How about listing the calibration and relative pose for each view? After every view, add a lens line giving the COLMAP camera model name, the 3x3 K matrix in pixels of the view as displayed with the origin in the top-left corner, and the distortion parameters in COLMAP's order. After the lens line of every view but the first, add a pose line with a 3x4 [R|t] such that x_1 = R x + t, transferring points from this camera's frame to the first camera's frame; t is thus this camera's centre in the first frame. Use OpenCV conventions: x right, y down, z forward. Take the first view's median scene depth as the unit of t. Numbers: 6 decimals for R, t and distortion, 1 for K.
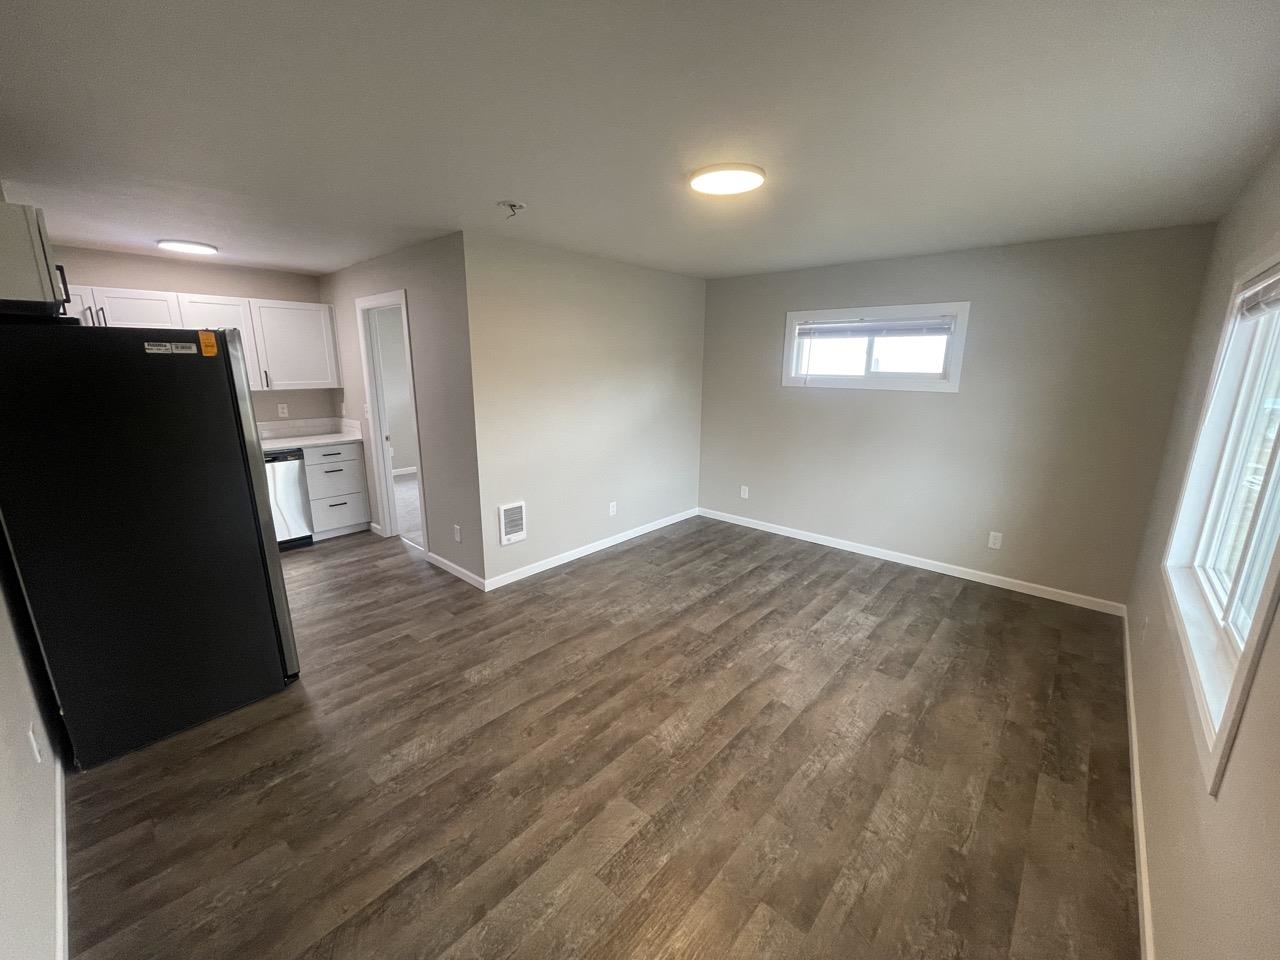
lens RADIAL K [[513.0, 0, 634.1], [0, 513.0, 483.7], [0, 0, 1]] dist [-0.003796, 0.000600]
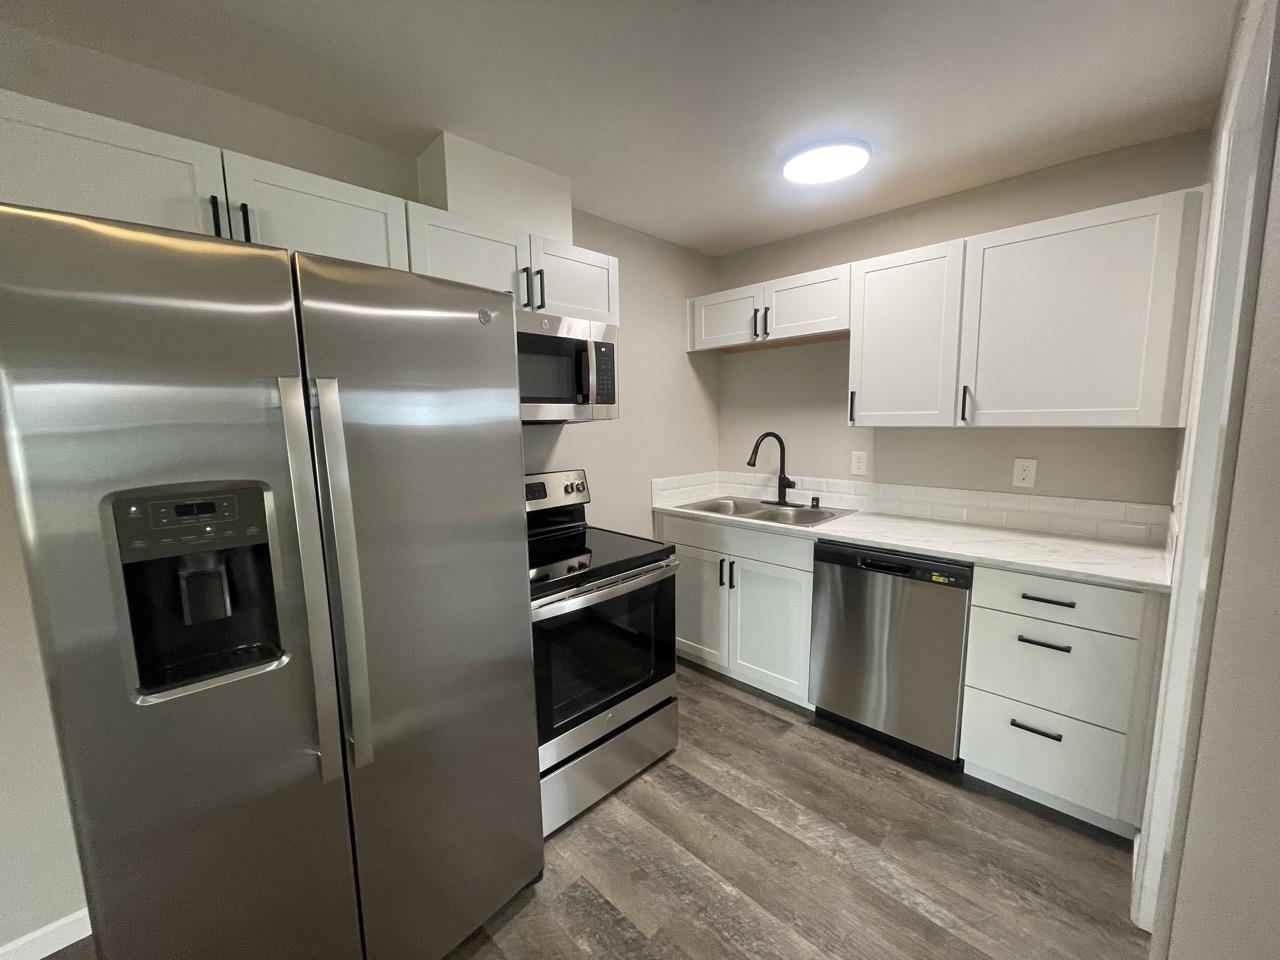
lens RADIAL K [[513.0, 0, 632.0], [0, 513.0, 480.7], [0, 0, 1]] dist [-0.003796, 0.000600]
pose [[-0.058368, 0.112220, -0.991968, -0.355017], [-0.214356, 0.969076, 0.122243, -0.202642], [0.975010, 0.219769, -0.032508, 1.162348]]
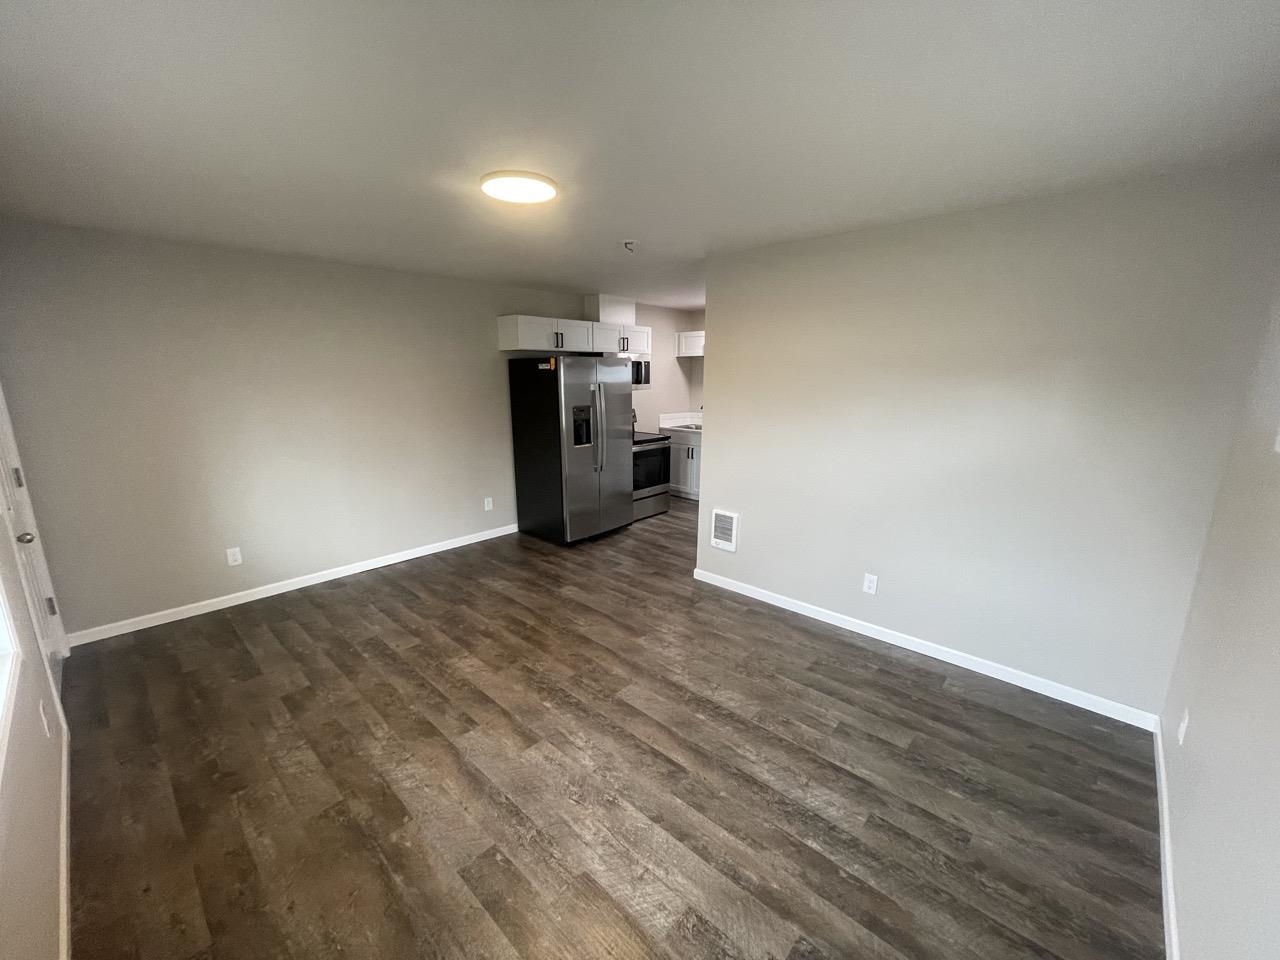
lens RADIAL K [[513.0, 0, 636.0], [0, 513.0, 484.3], [0, 0, 1]] dist [-0.003796, 0.000600]
pose [[-0.014176, 0.209000, -0.977813, 1.010517], [-0.235170, 0.949782, 0.206418, -0.243992], [0.971851, 0.232878, 0.035687, 1.052308]]
